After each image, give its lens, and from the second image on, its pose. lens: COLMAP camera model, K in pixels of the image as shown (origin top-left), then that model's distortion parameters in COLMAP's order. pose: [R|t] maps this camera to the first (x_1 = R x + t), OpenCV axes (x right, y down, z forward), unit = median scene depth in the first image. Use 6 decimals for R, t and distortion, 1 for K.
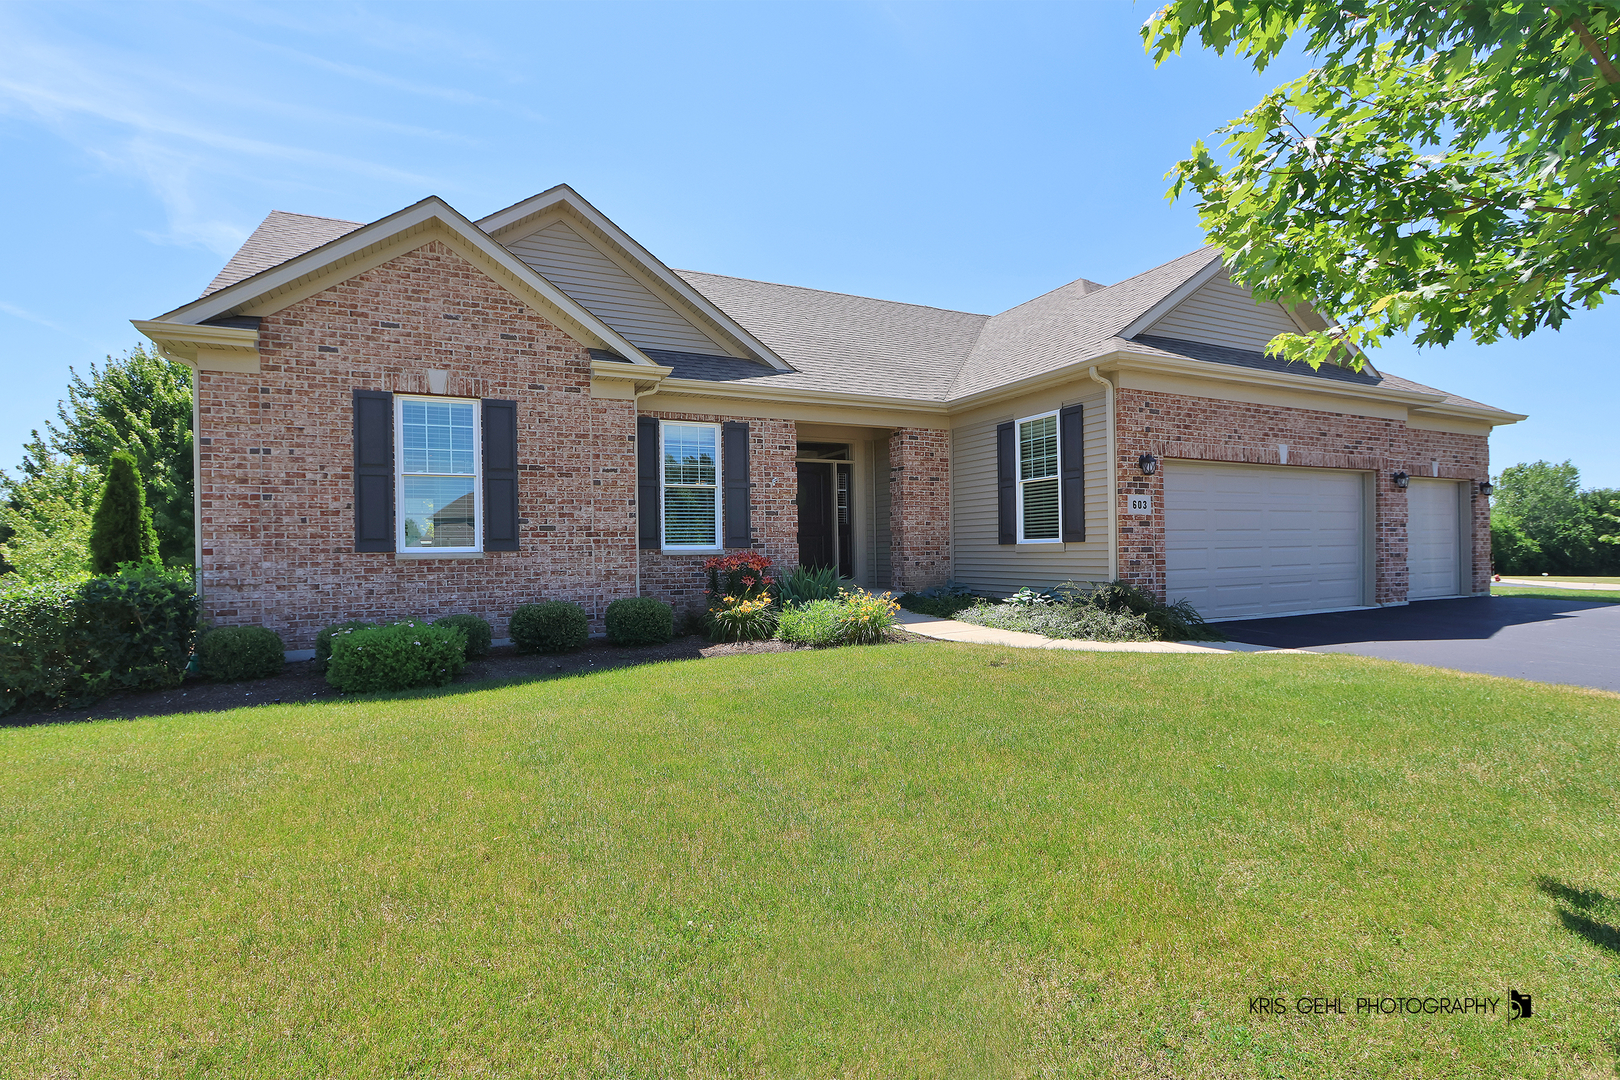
lens RADIAL K [[744.8, 0, 804.7], [0, 744.8, 533.8], [0, 0, 1]] dist [-0.018522, 0.000612]
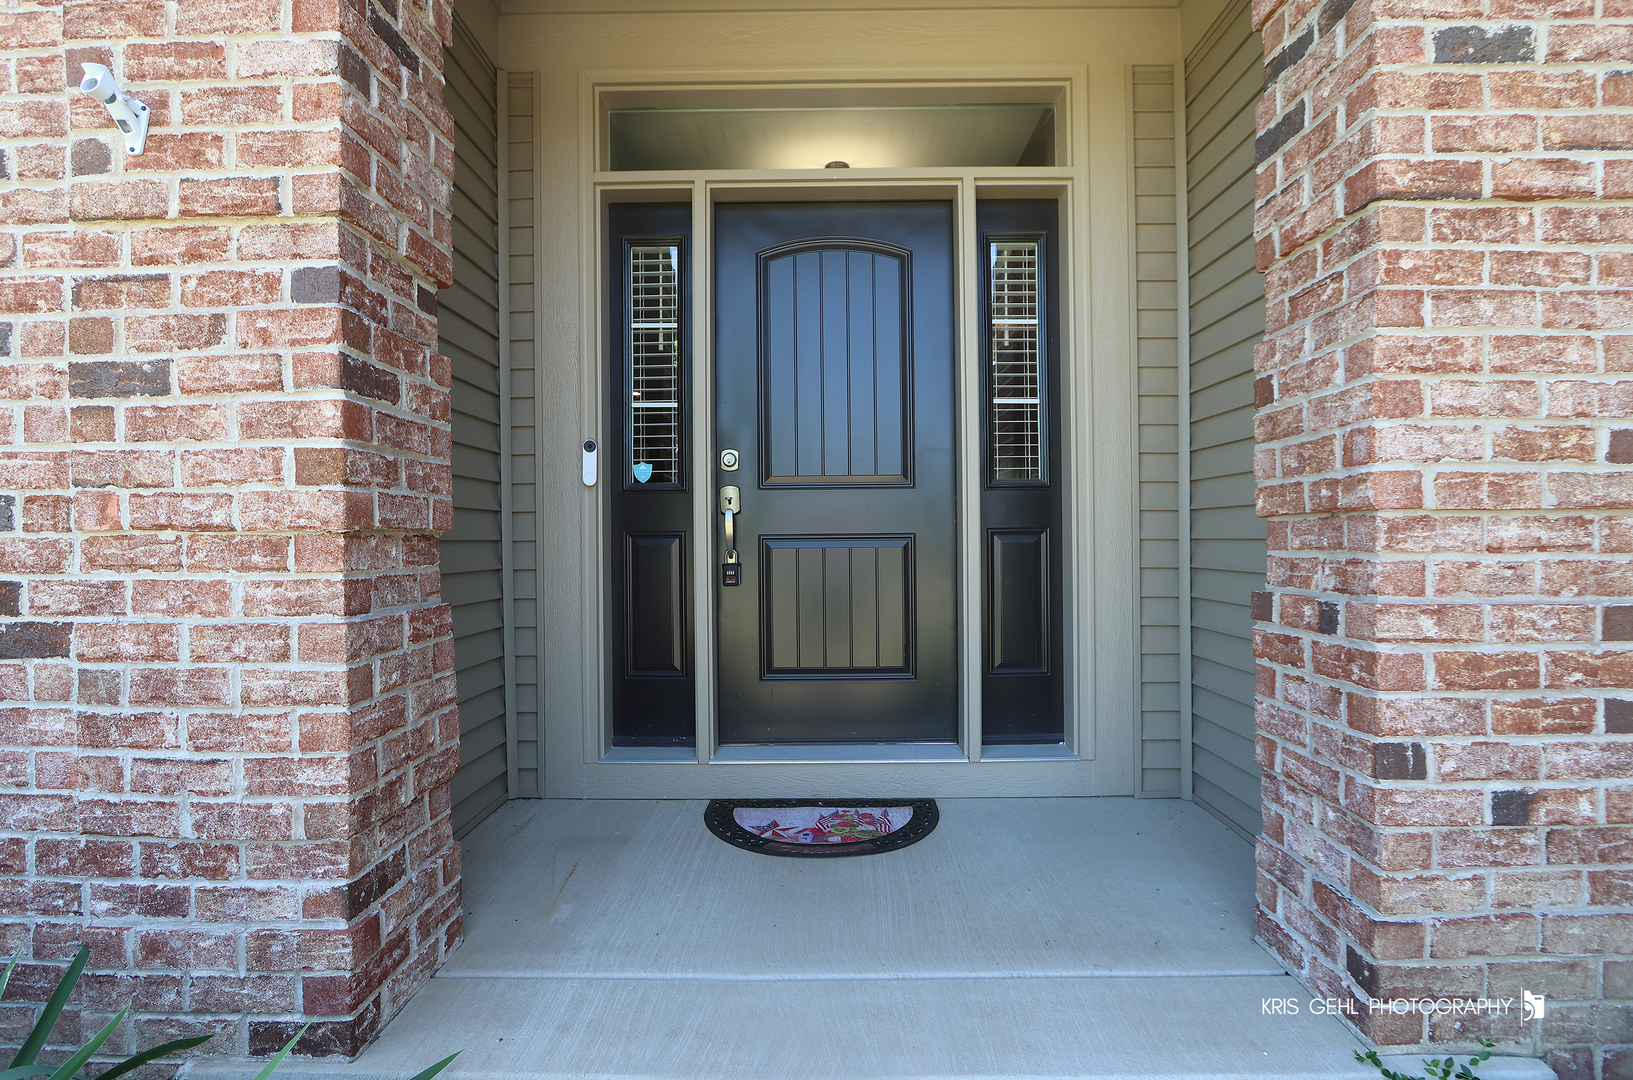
lens RADIAL K [[804.3, 0, 816.5], [0, 804.3, 540.0], [0, 0, 1]] dist [-0.002575, -0.000535]
pose [[0.903535, 0.004850, -0.428488, 0.107999], [0.003379, 0.999824, 0.018440, -0.002638], [0.428502, -0.018109, 0.903359, 0.849434]]
